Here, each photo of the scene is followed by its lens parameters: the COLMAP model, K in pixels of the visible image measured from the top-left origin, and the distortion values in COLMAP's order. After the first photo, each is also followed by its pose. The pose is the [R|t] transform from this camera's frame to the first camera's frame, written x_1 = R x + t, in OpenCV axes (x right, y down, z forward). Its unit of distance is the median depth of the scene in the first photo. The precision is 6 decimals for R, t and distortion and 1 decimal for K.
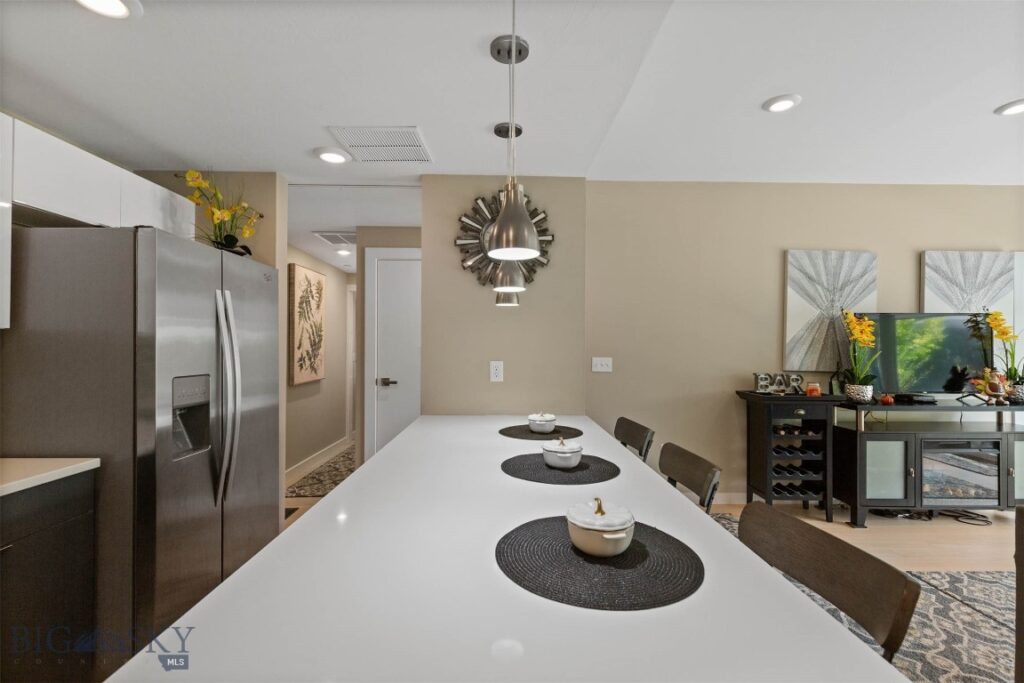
lens RADIAL K [[460.9, 0, 510.5], [0, 460.9, 343.0], [0, 0, 1]] dist [0.009375, -0.003116]
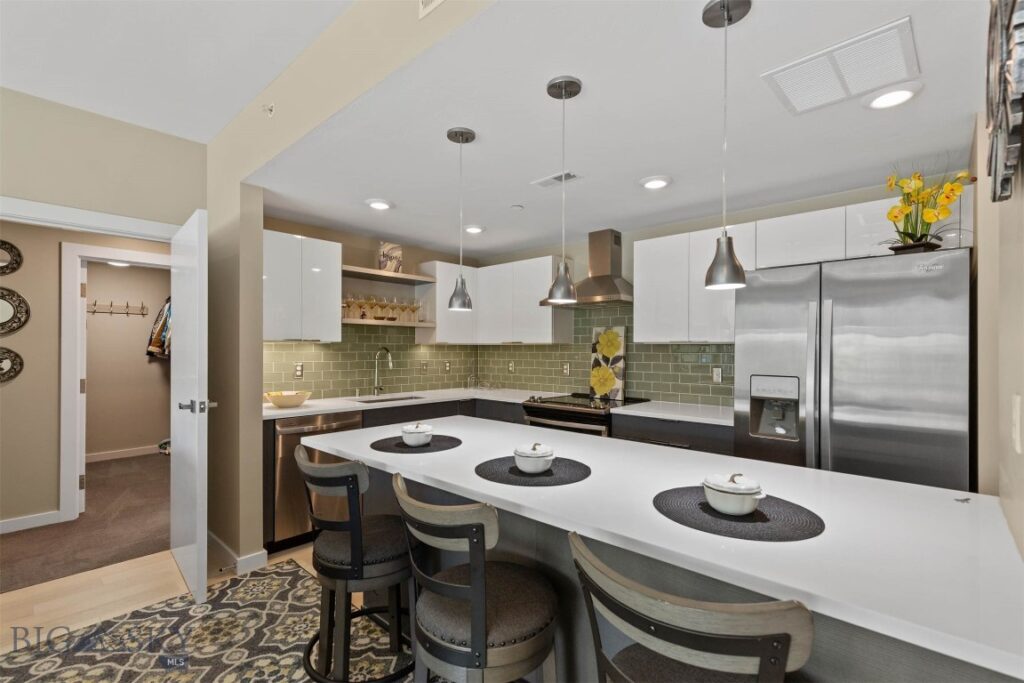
lens RADIAL K [[460.9, 0, 509.5], [0, 460.9, 350.5], [0, 0, 1]] dist [0.009375, -0.003116]
pose [[-0.690148, -0.001170, -0.723667, 0.369852], [-0.002676, 0.999996, 0.000936, 0.000802], [0.723663, 0.002582, -0.690149, 0.688998]]
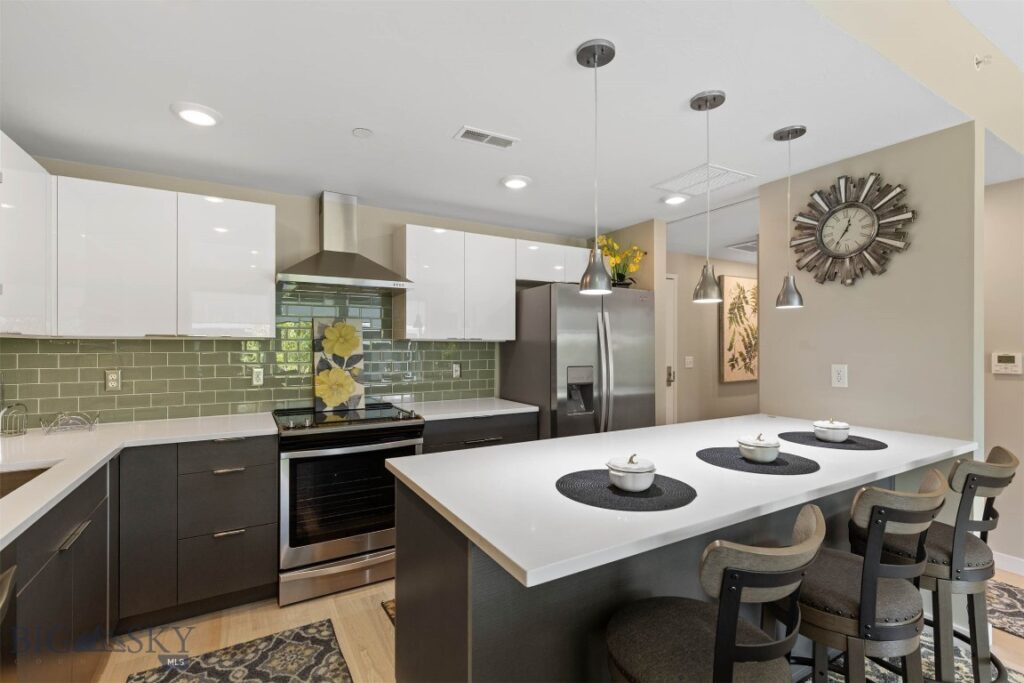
lens RADIAL K [[460.9, 0, 511.1], [0, 460.9, 343.4], [0, 0, 1]] dist [0.009375, -0.003116]
pose [[0.487723, -0.009406, -0.872948, 0.325208], [0.006323, 0.999954, -0.007242, 0.000318], [0.872976, -0.001988, 0.487760, -0.011408]]
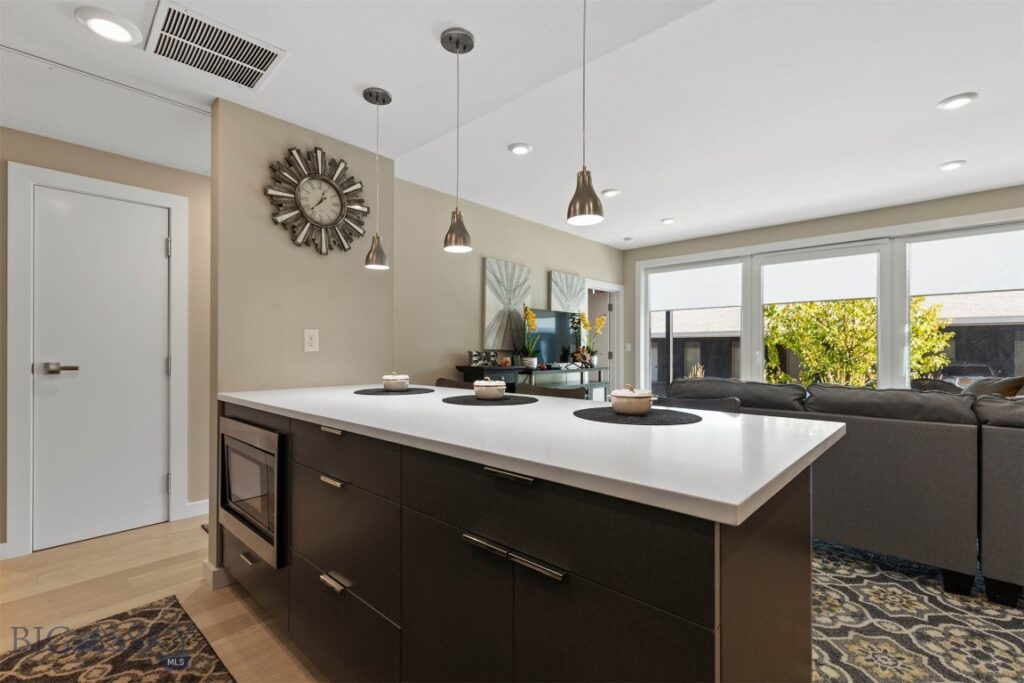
lens RADIAL K [[460.9, 0, 515.1], [0, 460.9, 345.4], [0, 0, 1]] dist [0.009375, -0.003116]
pose [[0.690177, 0.002673, 0.723636, -0.301856], [-0.002645, 0.999996, -0.001171, 0.051393], [-0.723636, -0.001106, 0.690181, 0.041047]]
